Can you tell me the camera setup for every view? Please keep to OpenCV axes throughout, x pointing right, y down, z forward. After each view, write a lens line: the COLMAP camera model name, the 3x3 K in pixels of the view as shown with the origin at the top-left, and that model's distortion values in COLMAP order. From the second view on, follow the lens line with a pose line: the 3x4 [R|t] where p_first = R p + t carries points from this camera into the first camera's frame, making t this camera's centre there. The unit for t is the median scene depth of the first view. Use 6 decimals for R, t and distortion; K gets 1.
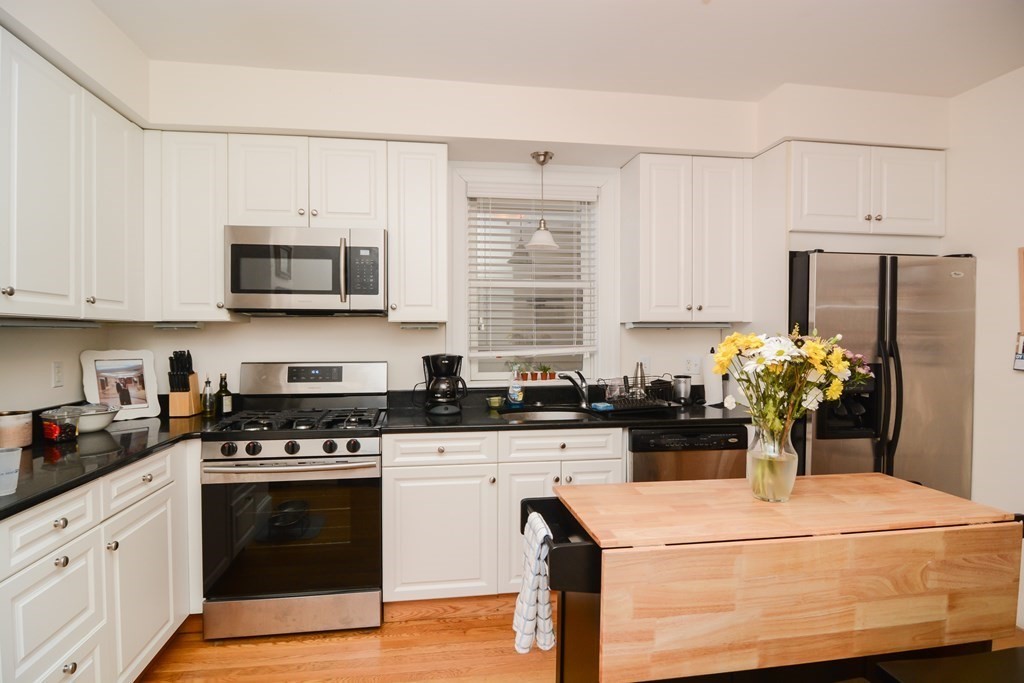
lens RADIAL K [[546.9, 0, 508.1], [0, 546.9, 342.1], [0, 0, 1]] dist [-0.010586, -0.007096]
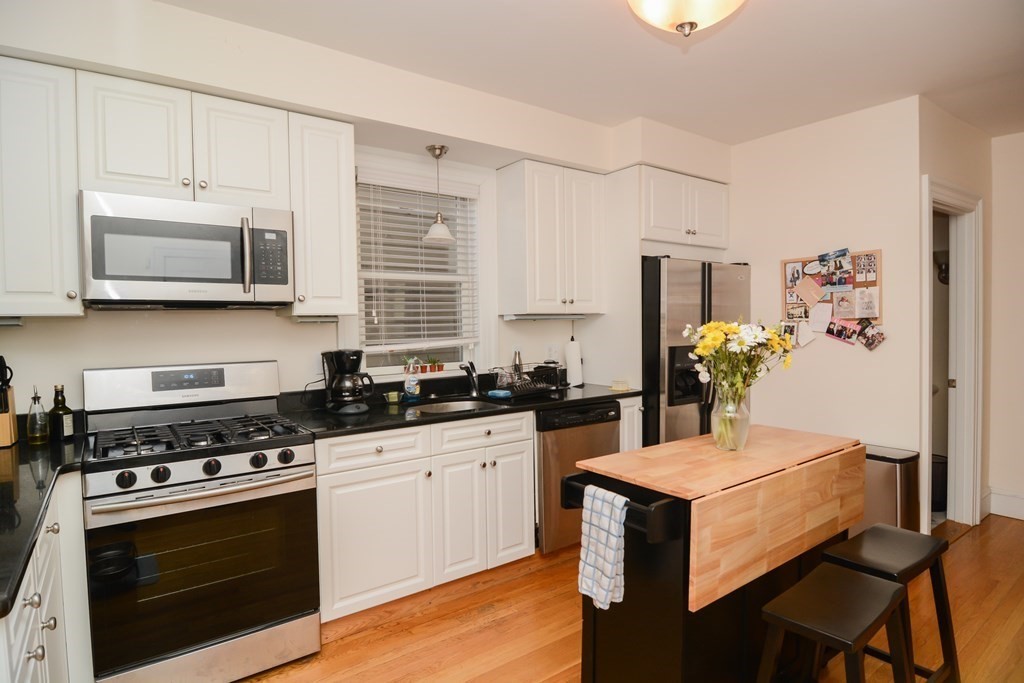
lens RADIAL K [[546.9, 0, 508.0], [0, 546.9, 341.9], [0, 0, 1]] dist [-0.010586, -0.007096]
pose [[0.888062, -0.028344, 0.458850, -0.328696], [0.022206, 0.999577, 0.018768, -0.002724], [-0.459187, -0.006478, 0.888316, 0.049273]]
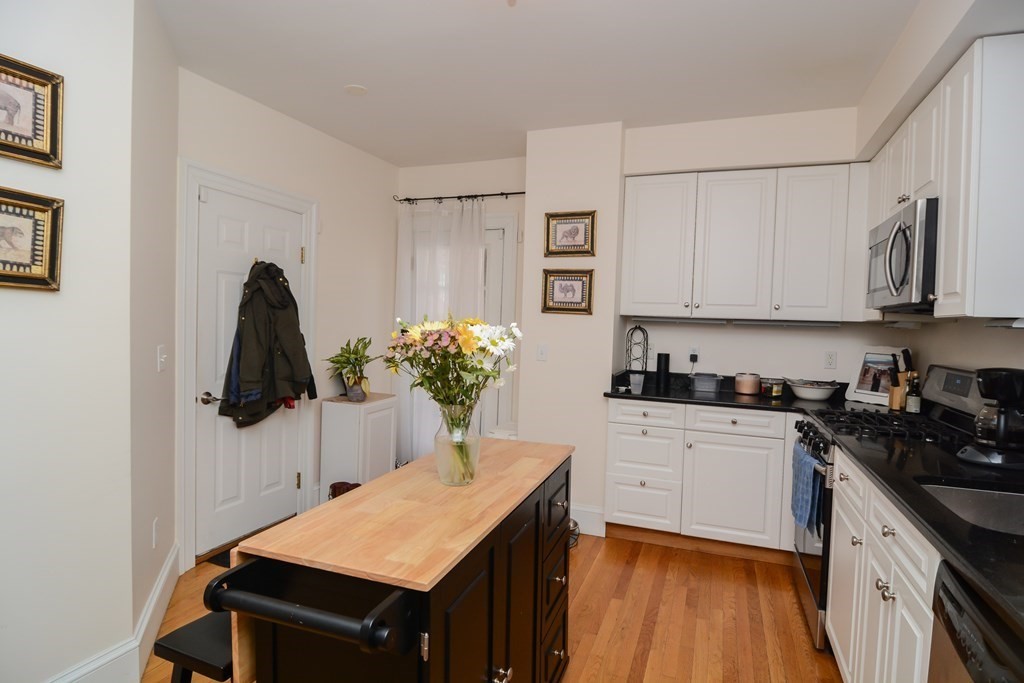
lens RADIAL K [[546.9, 0, 511.9], [0, 546.9, 342.0], [0, 0, 1]] dist [-0.010586, -0.007096]
pose [[-0.496385, 0.017226, -0.867932, 0.736430], [-0.042125, 0.998147, 0.043902, -0.012782], [0.867080, 0.058354, -0.494740, 0.893561]]
